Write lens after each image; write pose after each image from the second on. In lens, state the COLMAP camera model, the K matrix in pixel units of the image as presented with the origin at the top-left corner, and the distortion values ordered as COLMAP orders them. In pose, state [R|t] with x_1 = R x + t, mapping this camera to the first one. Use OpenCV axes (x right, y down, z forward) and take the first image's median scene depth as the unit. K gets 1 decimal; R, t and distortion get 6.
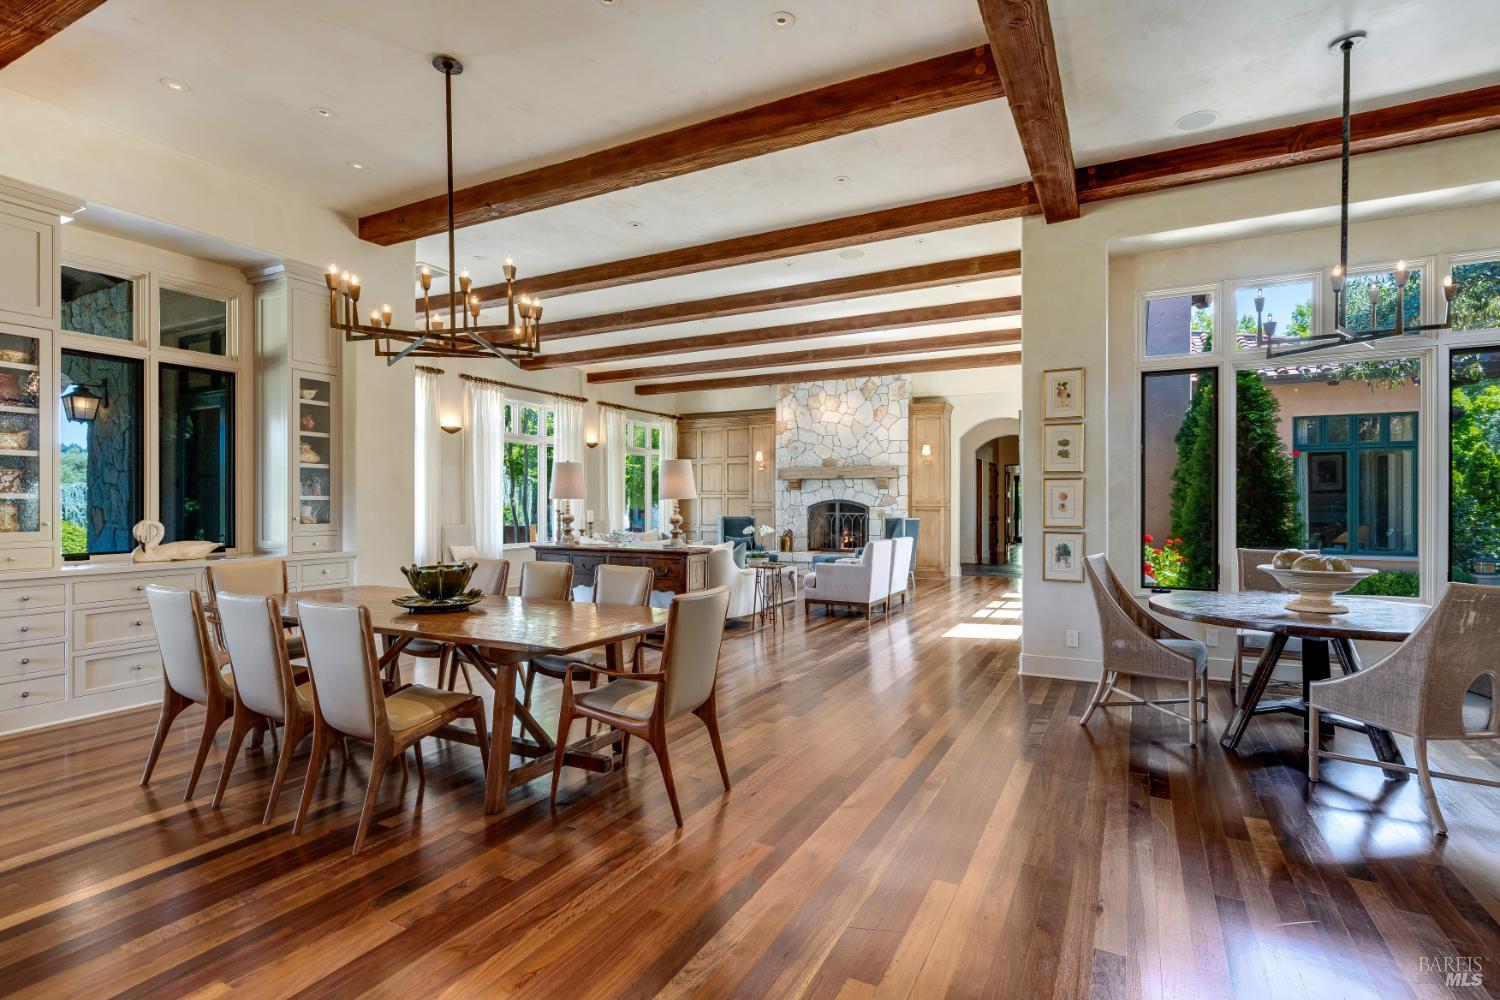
lens RADIAL K [[738.6, 0, 760.2], [0, 738.6, 492.1], [0, 0, 1]] dist [-0.002265, 0.002778]
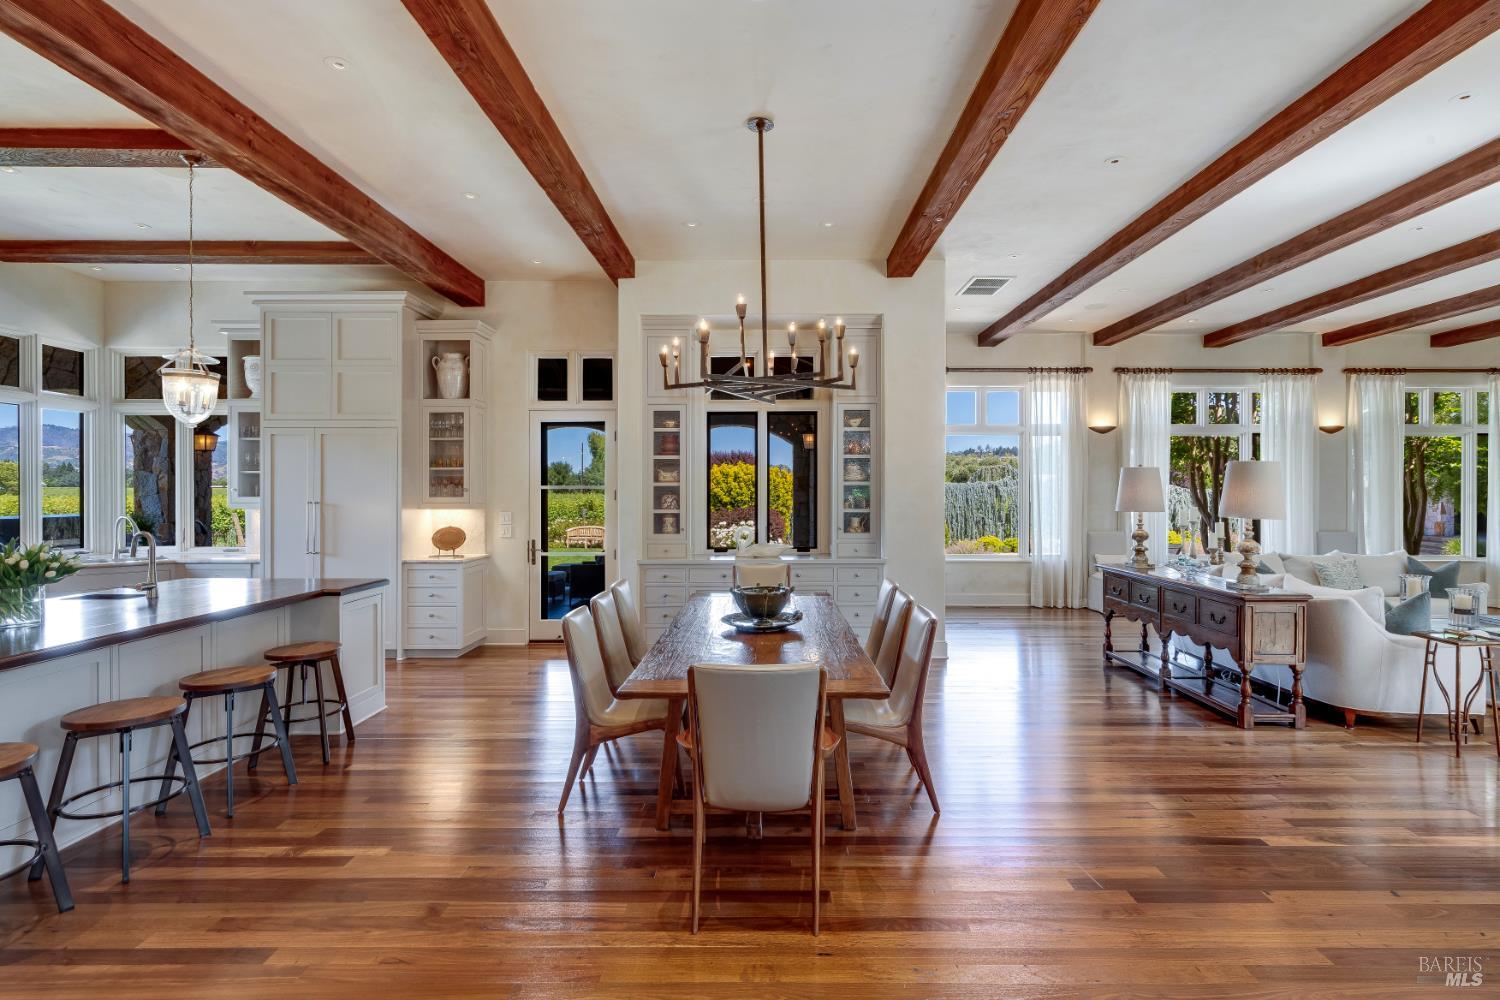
lens RADIAL K [[696.1, 0, 762.9], [0, 696.1, 489.9], [0, 0, 1]] dist [-0.001163, 0.001617]
pose [[0.448407, -0.002233, -0.893827, 0.147665], [0.015855, 0.999859, 0.005456, -0.015881], [0.893689, -0.016618, 0.448379, 0.176397]]
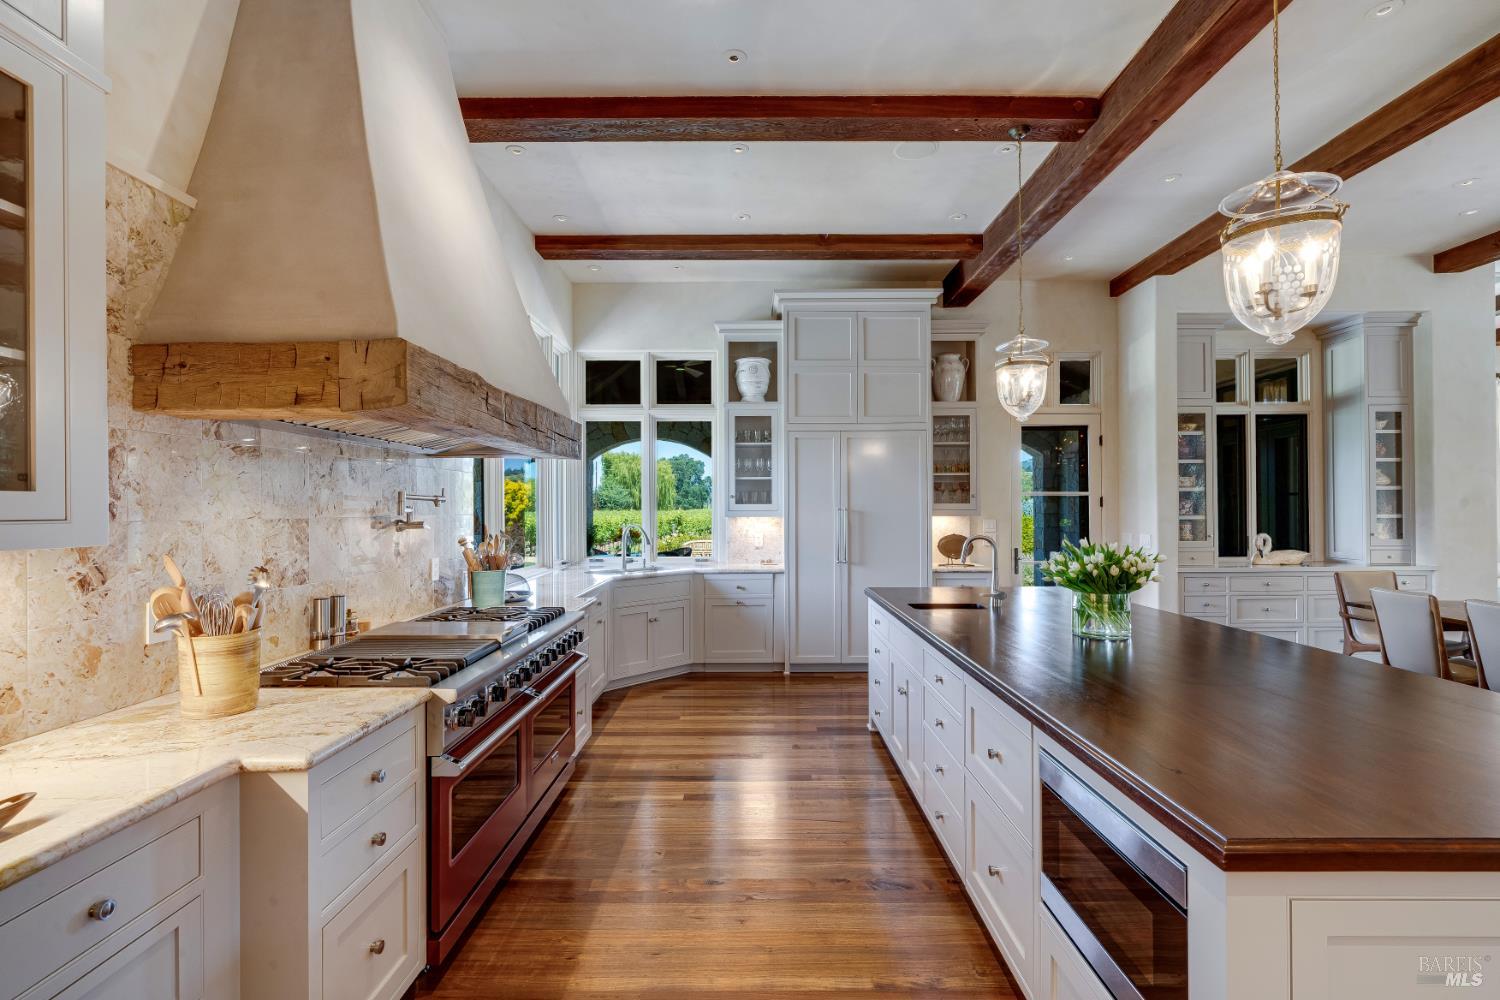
lens RADIAL K [[696.1, 0, 717.6], [0, 696.1, 497.3], [0, 0, 1]] dist [-0.001163, 0.001617]
pose [[0.454282, -0.010342, -0.890798, -0.058498], [0.018699, 0.999823, -0.002072, -0.018023], [0.890662, -0.015716, 0.454395, -0.184751]]
